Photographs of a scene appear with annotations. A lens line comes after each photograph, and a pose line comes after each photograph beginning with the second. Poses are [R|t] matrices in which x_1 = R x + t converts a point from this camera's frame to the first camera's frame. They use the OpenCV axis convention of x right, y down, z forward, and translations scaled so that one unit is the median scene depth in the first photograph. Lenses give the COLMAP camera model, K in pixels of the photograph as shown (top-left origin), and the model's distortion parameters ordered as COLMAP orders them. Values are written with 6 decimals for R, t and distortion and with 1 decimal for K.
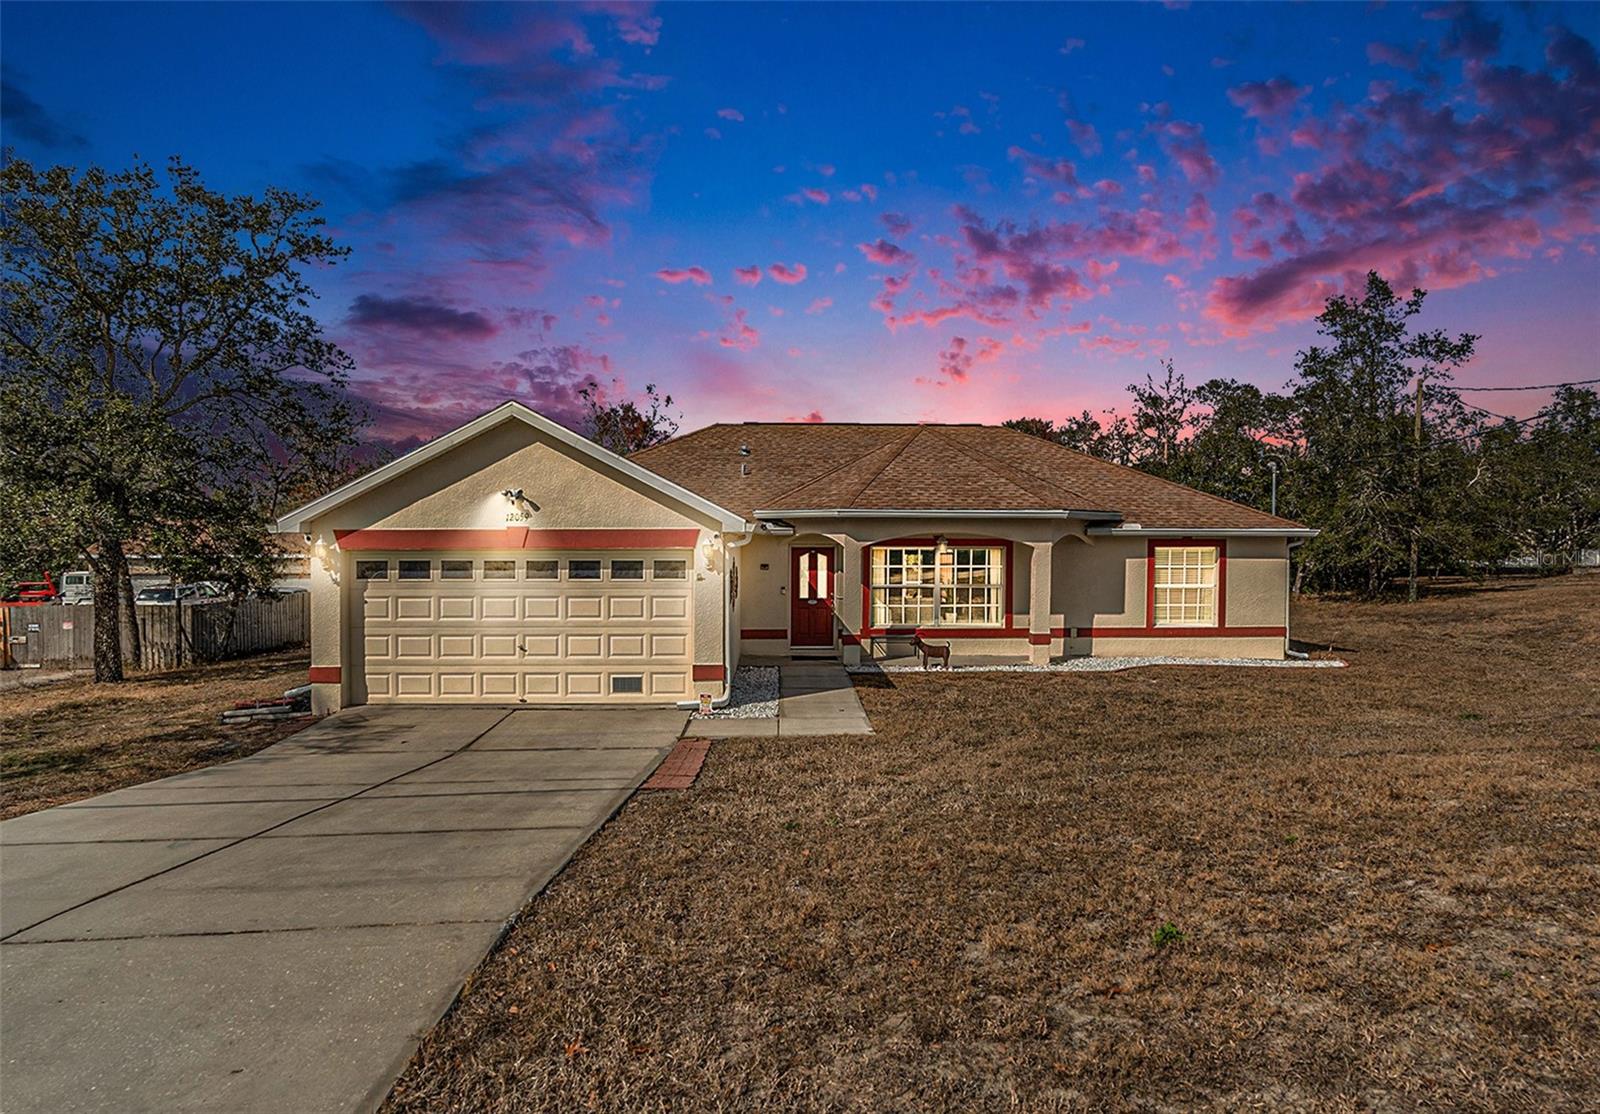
lens RADIAL K [[974.5, 0, 800.7], [0, 974.5, 570.6], [0, 0, 1]] dist [-0.022272, 0.000558]
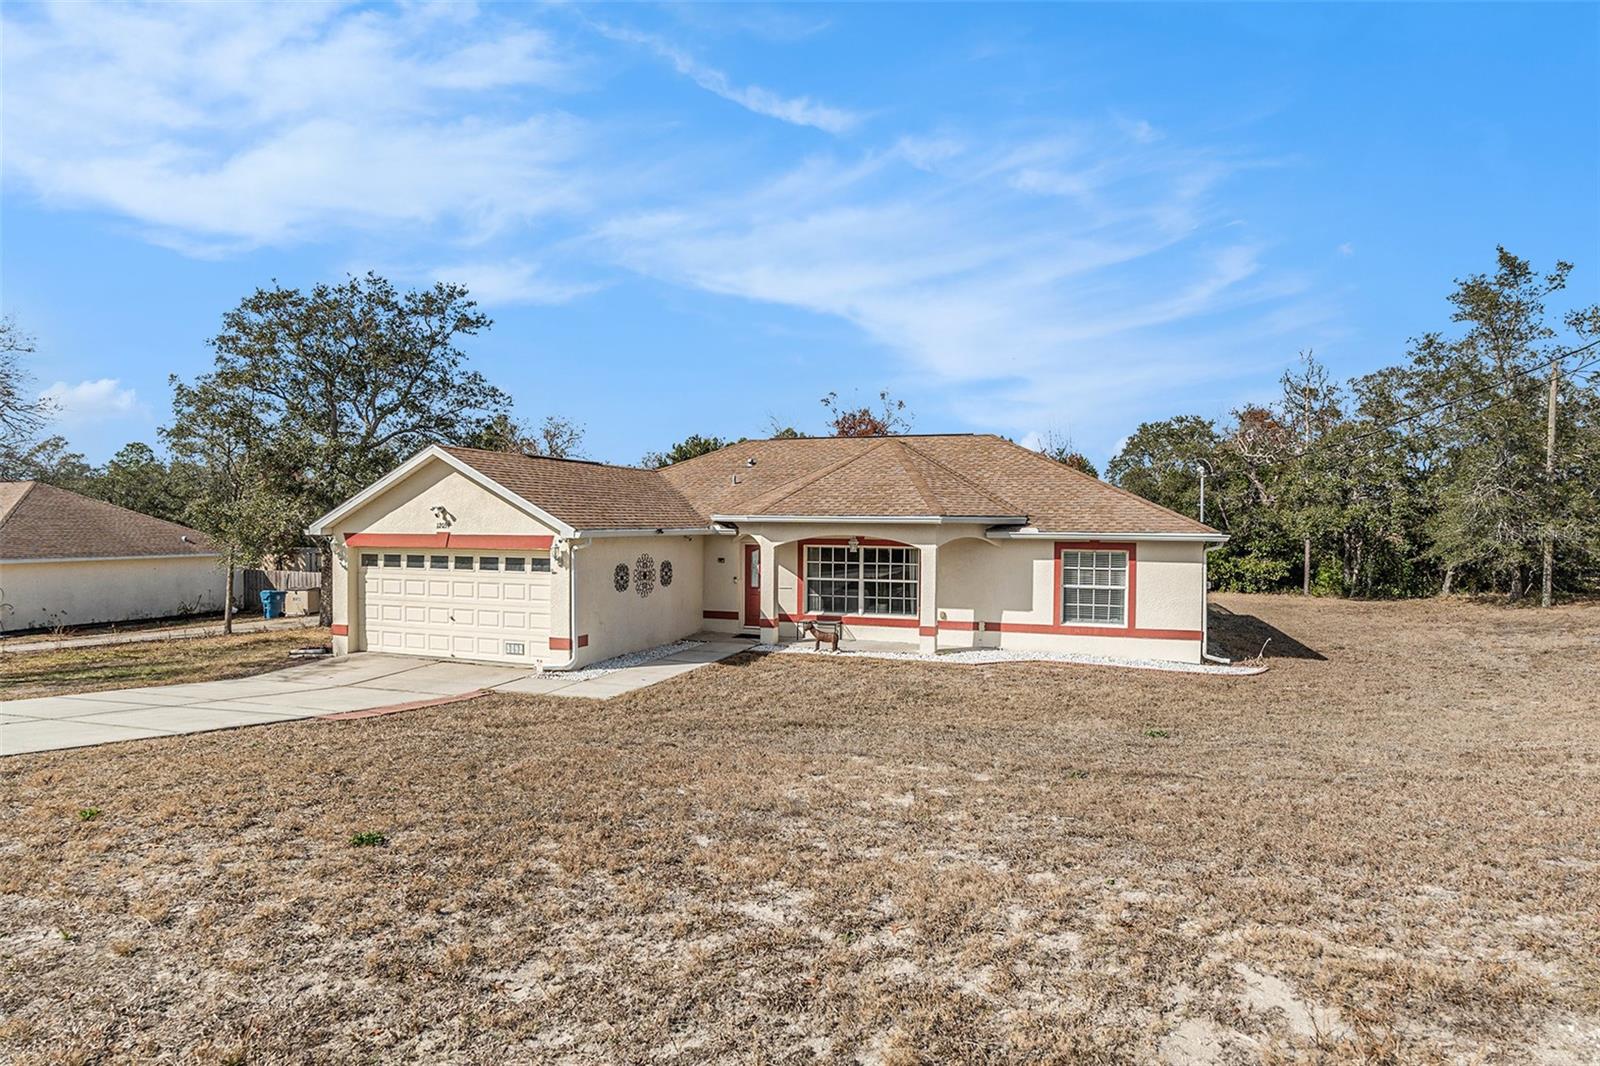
lens RADIAL K [[869.8, 0, 801.6], [0, 869.8, 522.0], [0, 0, 1]] dist [-0.032494, -0.001200]
pose [[0.929870, 0.006706, -0.367828, 0.453359], [-0.017290, 0.999526, -0.025485, -0.025515], [0.367482, 0.030058, 0.929545, 0.013402]]
